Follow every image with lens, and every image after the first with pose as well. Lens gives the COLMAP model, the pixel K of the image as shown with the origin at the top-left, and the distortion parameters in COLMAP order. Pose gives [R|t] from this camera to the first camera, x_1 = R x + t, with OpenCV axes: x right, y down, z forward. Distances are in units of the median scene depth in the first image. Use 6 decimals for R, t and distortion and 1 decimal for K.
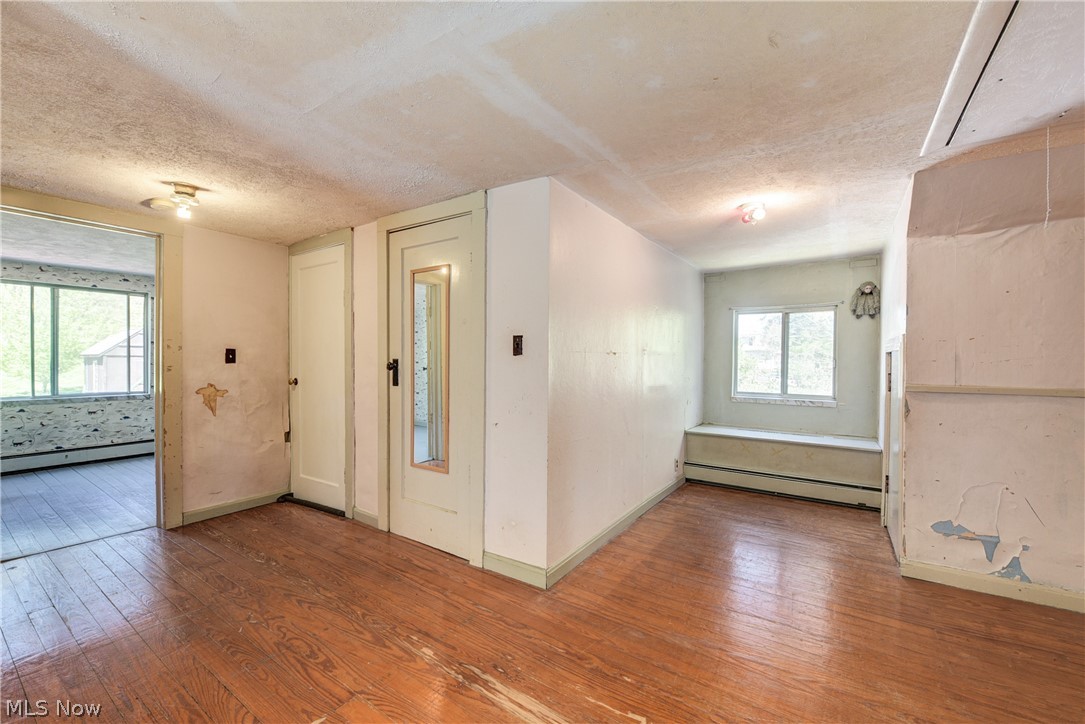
lens RADIAL K [[428.6, 0, 539.4], [0, 428.6, 364.9], [0, 0, 1]] dist [-0.028391, -0.000032]
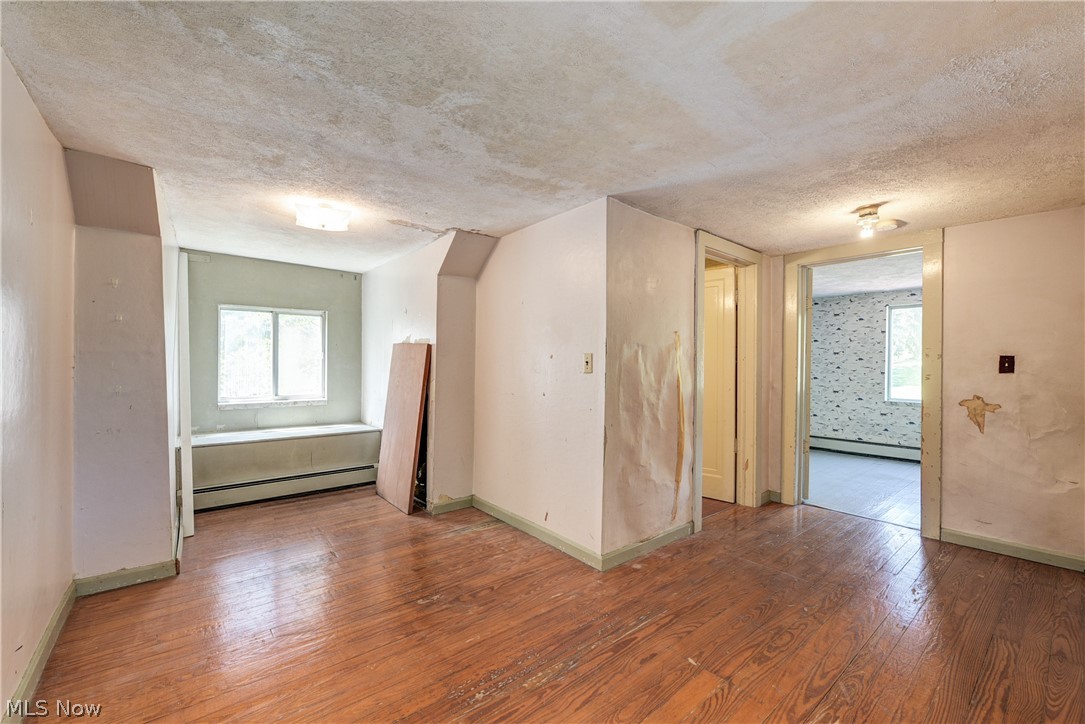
lens RADIAL K [[428.6, 0, 539.4], [0, 428.6, 364.9], [0, 0, 1]] dist [-0.028391, -0.000032]
pose [[-0.275870, -0.014522, -0.961085, 0.321288], [-0.016002, 0.999817, -0.010514, 0.003138], [0.961062, 0.012479, -0.276052, 0.366701]]
